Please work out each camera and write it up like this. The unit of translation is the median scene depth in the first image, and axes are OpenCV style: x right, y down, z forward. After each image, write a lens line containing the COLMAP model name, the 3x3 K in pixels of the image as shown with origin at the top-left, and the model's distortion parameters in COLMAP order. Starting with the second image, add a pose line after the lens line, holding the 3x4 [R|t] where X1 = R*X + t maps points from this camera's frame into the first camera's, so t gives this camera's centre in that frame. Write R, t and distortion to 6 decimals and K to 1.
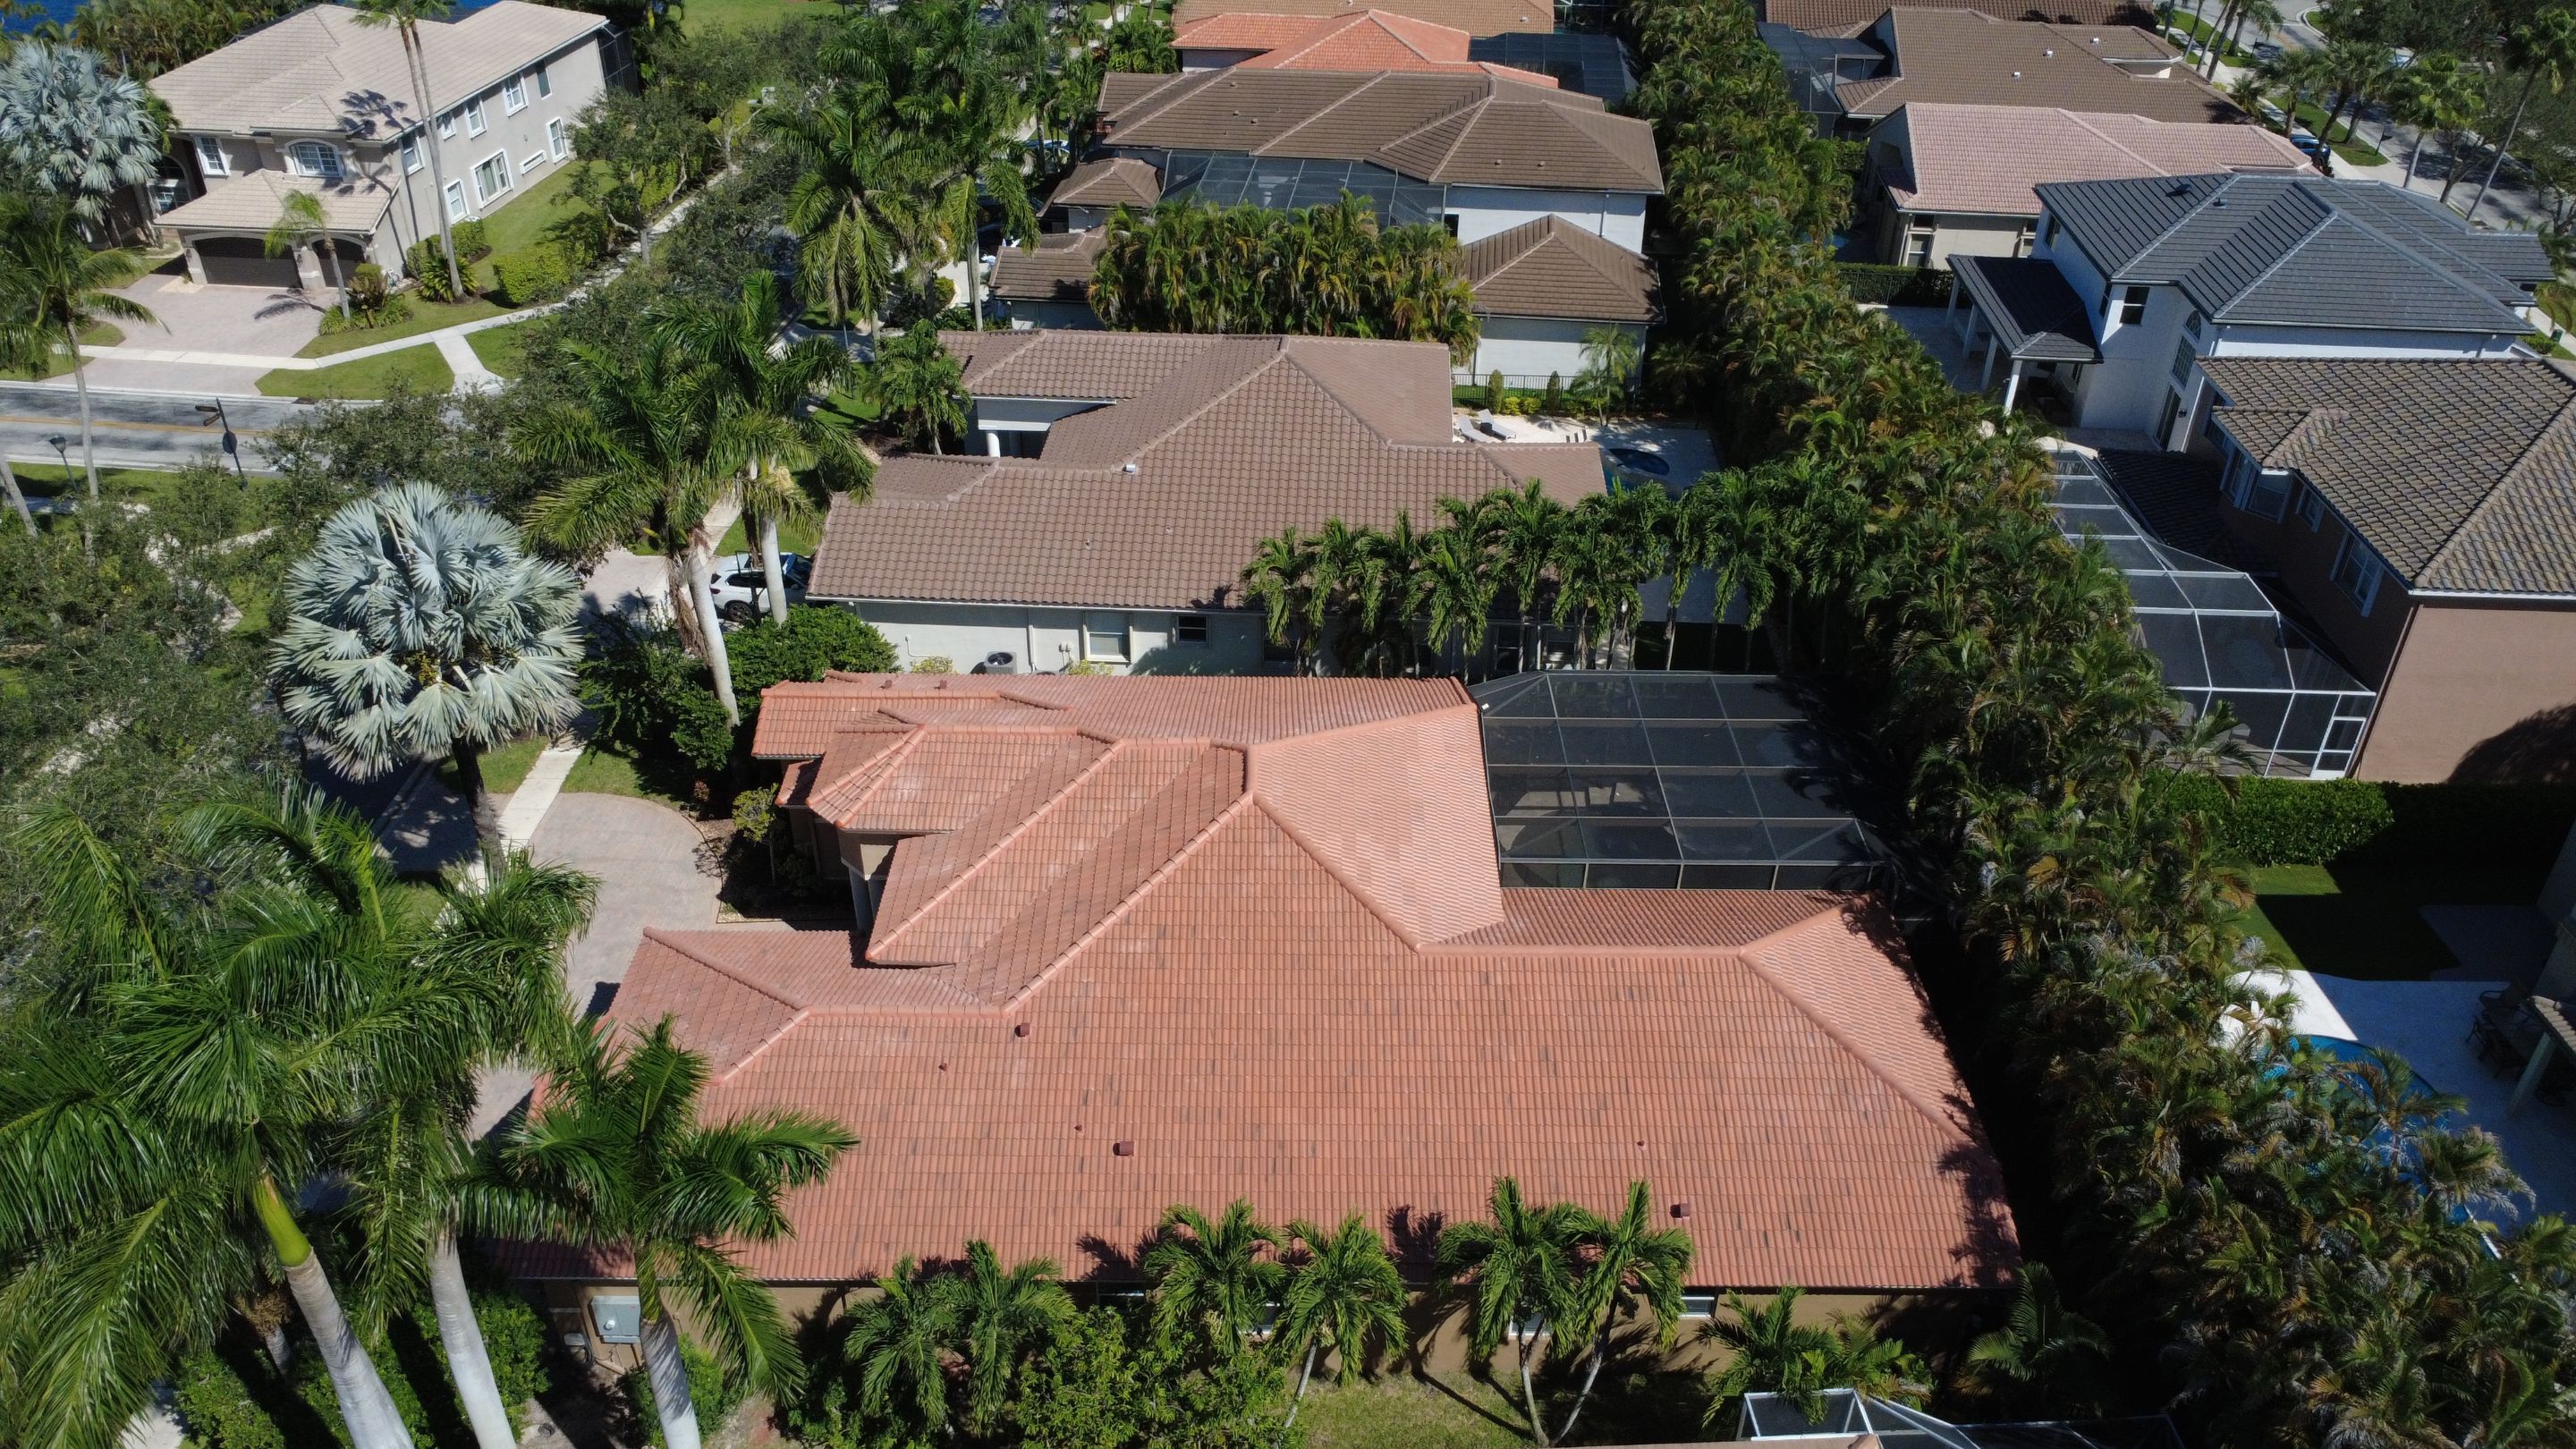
lens RADIAL K [[1868.6, 0, 1288.0], [0, 1868.6, 724.5], [0, 0, 1]] dist [-0.003568, 0.008842]
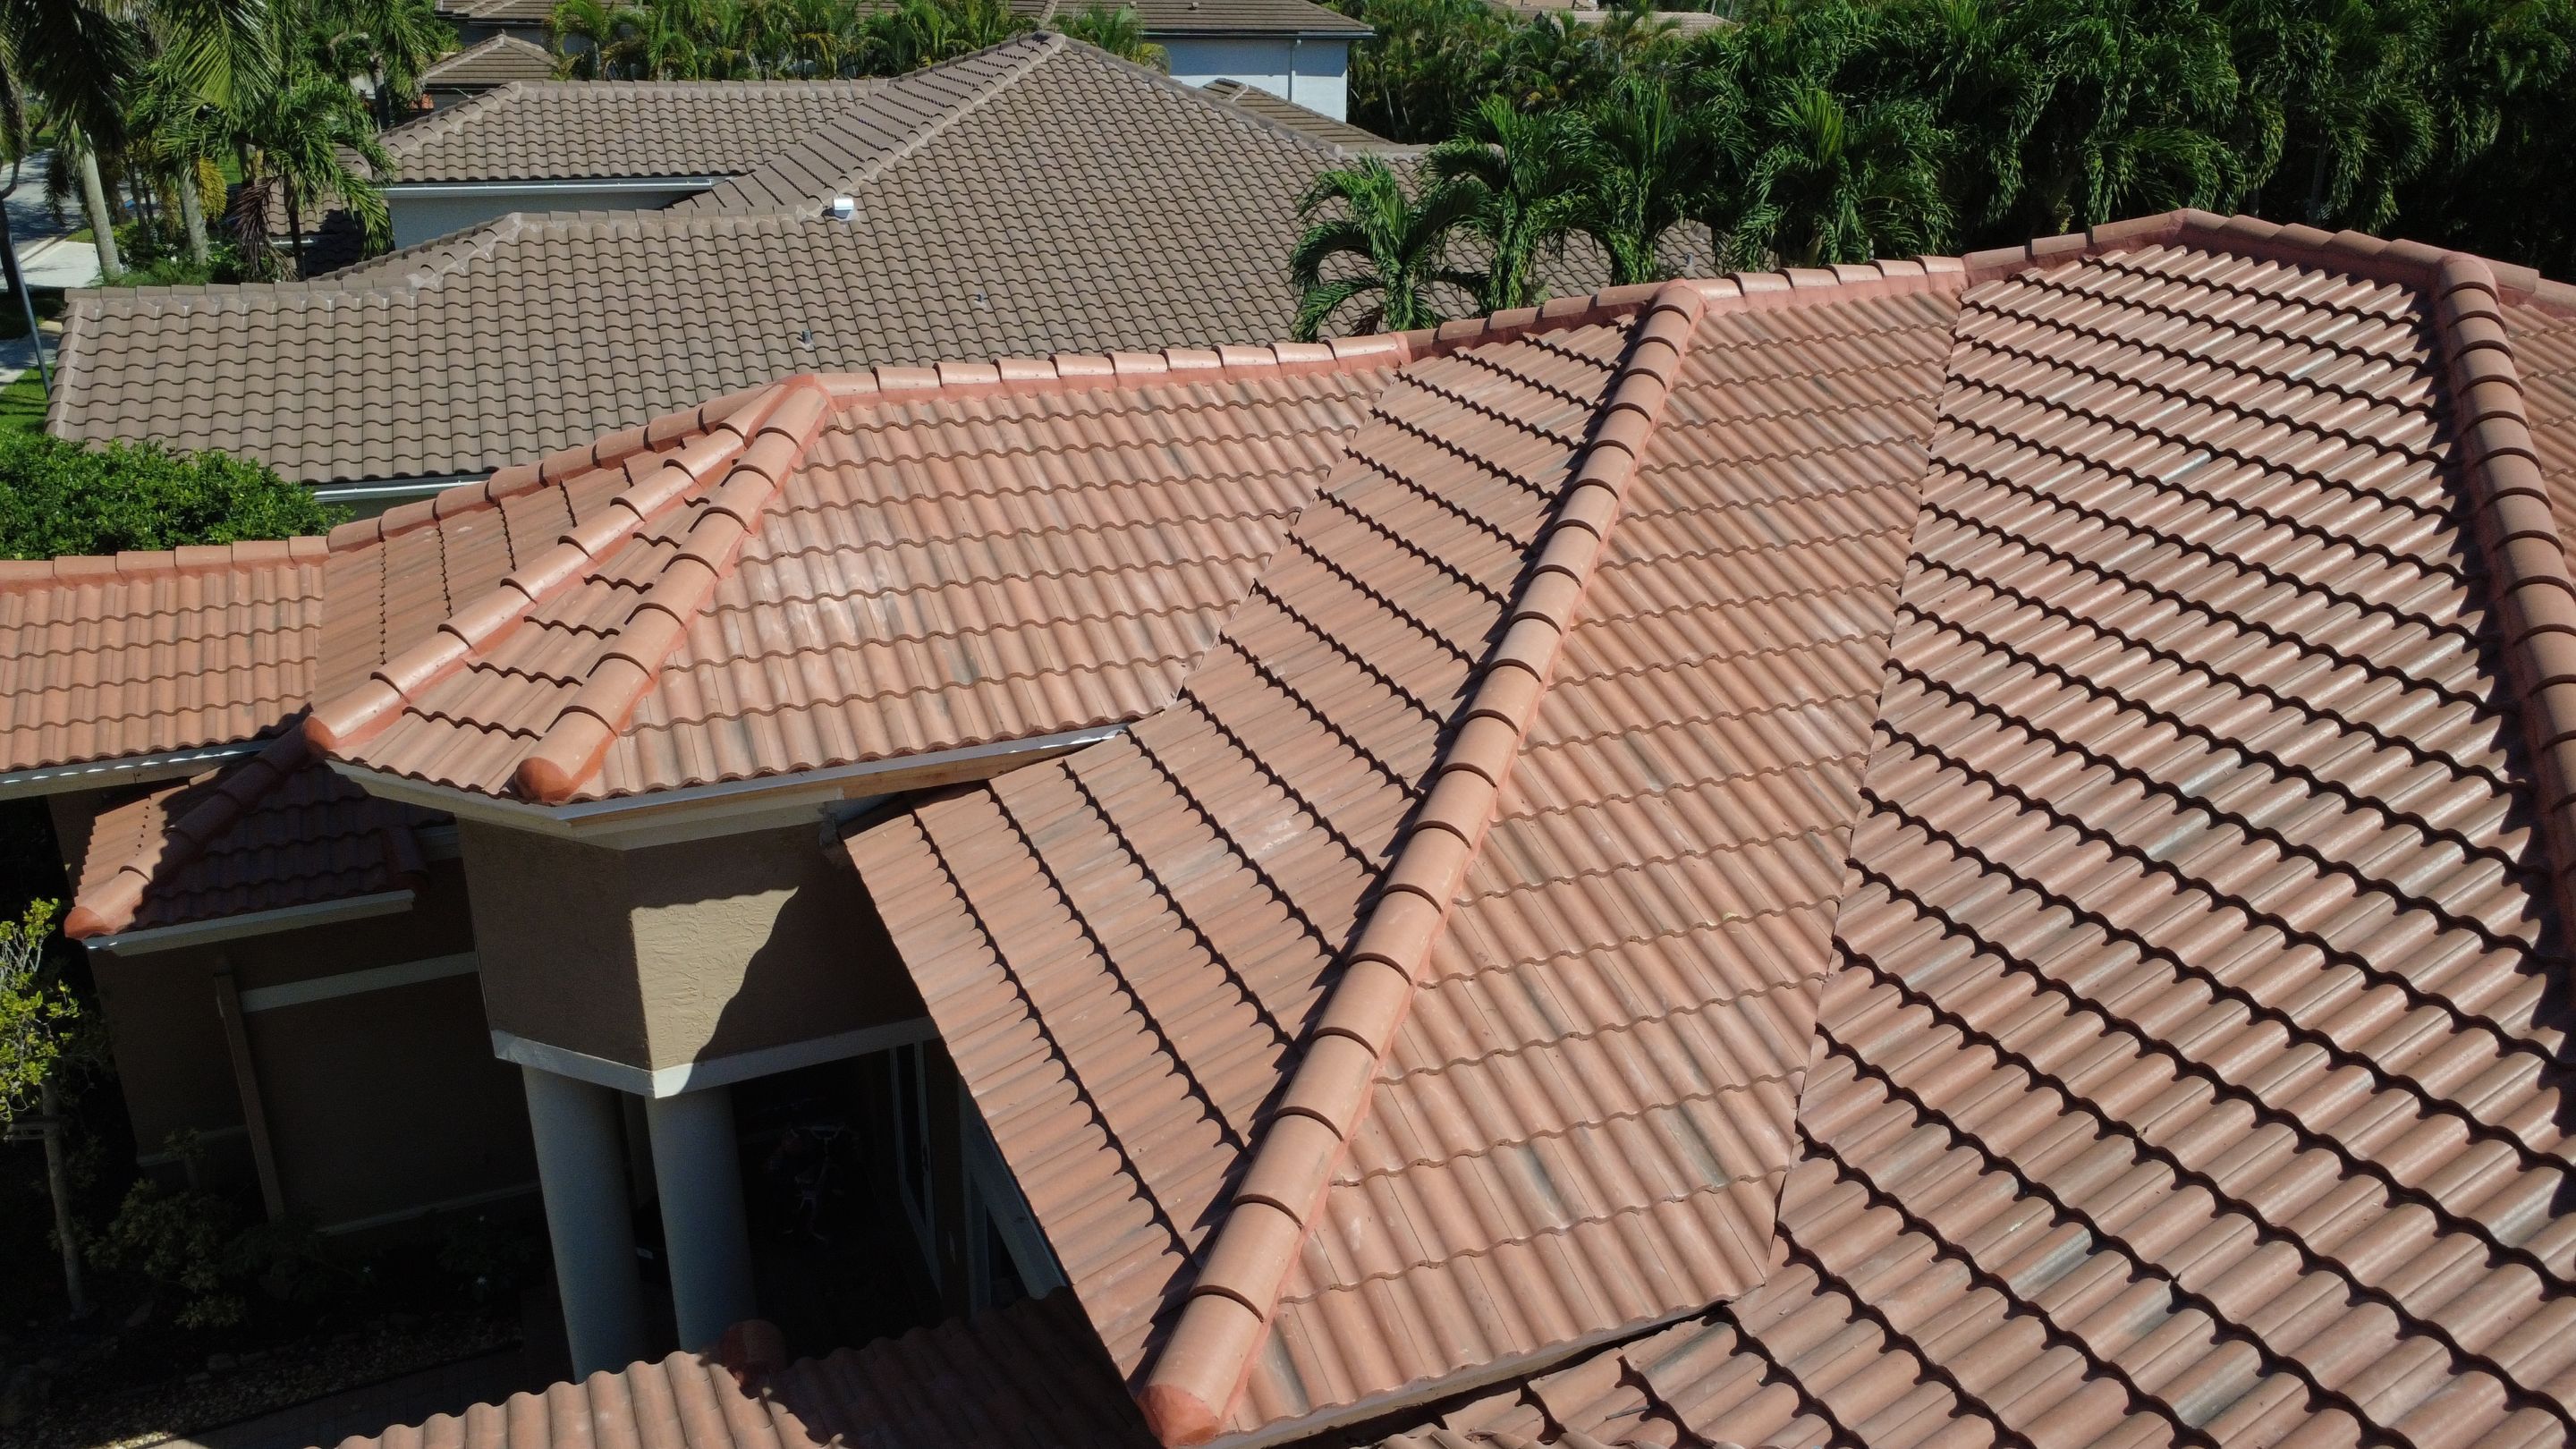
lens RADIAL K [[1868.6, 0, 1288.0], [0, 1868.6, 724.5], [0, 0, 1]] dist [-0.003568, 0.008842]
pose [[0.911326, -0.150926, 0.383022, -0.218272], [0.216269, 0.967168, -0.133467, 0.079426], [-0.350303, 0.204468, 0.914046, 0.719616]]
